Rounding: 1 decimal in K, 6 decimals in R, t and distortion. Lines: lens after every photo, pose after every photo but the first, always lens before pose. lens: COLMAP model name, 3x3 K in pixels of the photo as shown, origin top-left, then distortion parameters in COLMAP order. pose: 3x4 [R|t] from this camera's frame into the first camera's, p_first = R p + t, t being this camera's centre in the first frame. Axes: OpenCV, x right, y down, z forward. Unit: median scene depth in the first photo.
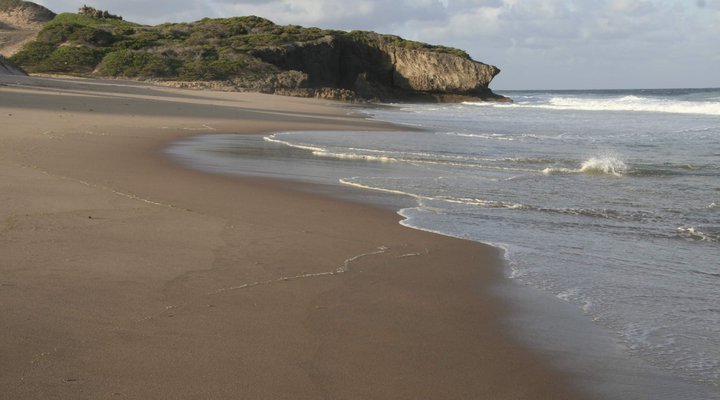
lens RADIAL K [[876.1, 0, 360.0], [0, 876.1, 200.0], [0, 0, 1]] dist [0.105852, 0.030898]
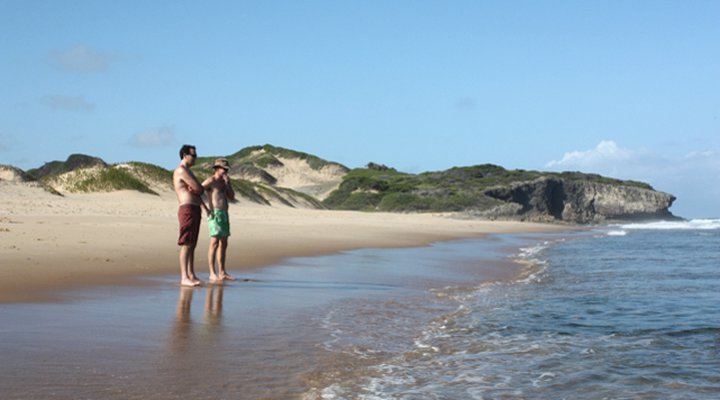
lens RADIAL K [[876.1, 0, 360.0], [0, 876.1, 200.0], [0, 0, 1]] dist [0.105852, 0.030898]
pose [[0.954135, -0.031873, -0.297677, 0.101007], [-0.014102, 0.988428, -0.151033, 0.057146], [0.299046, 0.148304, 0.942644, -0.354991]]
